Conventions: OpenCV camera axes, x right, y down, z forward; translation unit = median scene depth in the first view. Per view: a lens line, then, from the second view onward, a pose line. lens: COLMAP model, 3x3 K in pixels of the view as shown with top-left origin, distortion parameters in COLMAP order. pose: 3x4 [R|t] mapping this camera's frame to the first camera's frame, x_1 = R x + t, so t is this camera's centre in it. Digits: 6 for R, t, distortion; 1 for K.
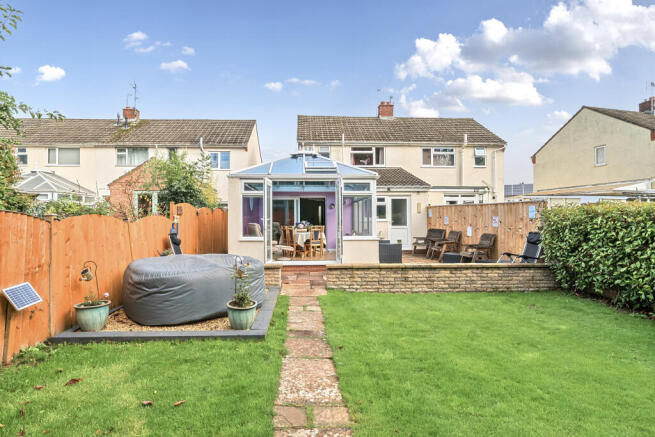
lens RADIAL K [[341.8, 0, 318.9], [0, 341.8, 214.5], [0, 0, 1]] dist [-0.006722, 0.001195]
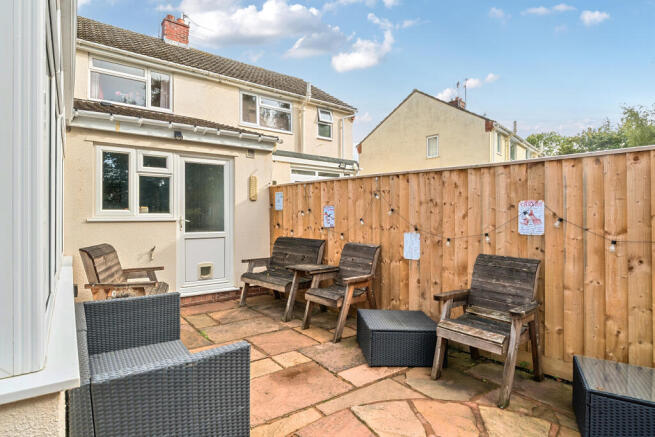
lens RADIAL K [[341.8, 0, 316.4], [0, 341.8, 216.5], [0, 0, 1]] dist [-0.006722, 0.001195]
pose [[0.836835, 0.004321, 0.547439, 0.125887], [-0.005529, 0.999985, 0.000559, 0.014315], [-0.547428, -0.003495, 0.836846, 0.596629]]
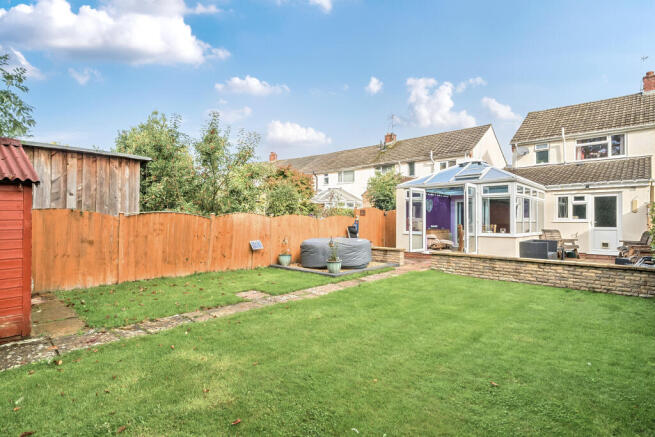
lens RADIAL K [[341.8, 0, 331.3], [0, 341.8, 218.6], [0, 0, 1]] dist [-0.006722, 0.001195]
pose [[0.701873, 0.001108, -0.712301, 0.364447], [0.001907, 0.999992, 0.003435, 0.006360], [0.712299, -0.003769, 0.701866, -0.115027]]
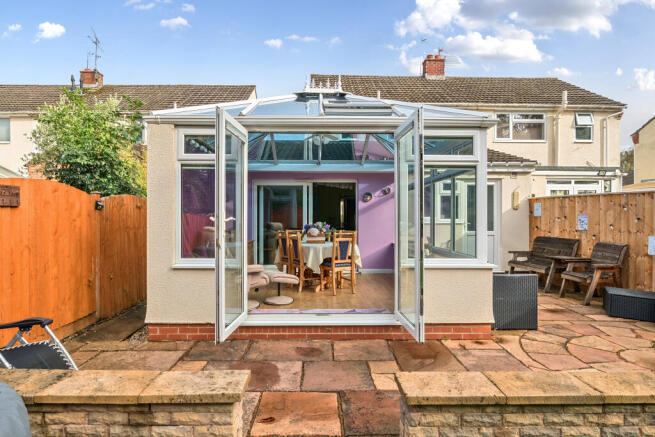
lens RADIAL K [[359.9, 0, 321.1], [0, 359.9, 217.7], [0, 0, 1]] dist [-0.002715, -0.001153]
pose [[0.999364, 0.006071, -0.035141, -0.018527], [-0.005639, 0.999907, 0.012403, 0.003886], [0.035213, -0.012197, 0.999305, 0.368772]]
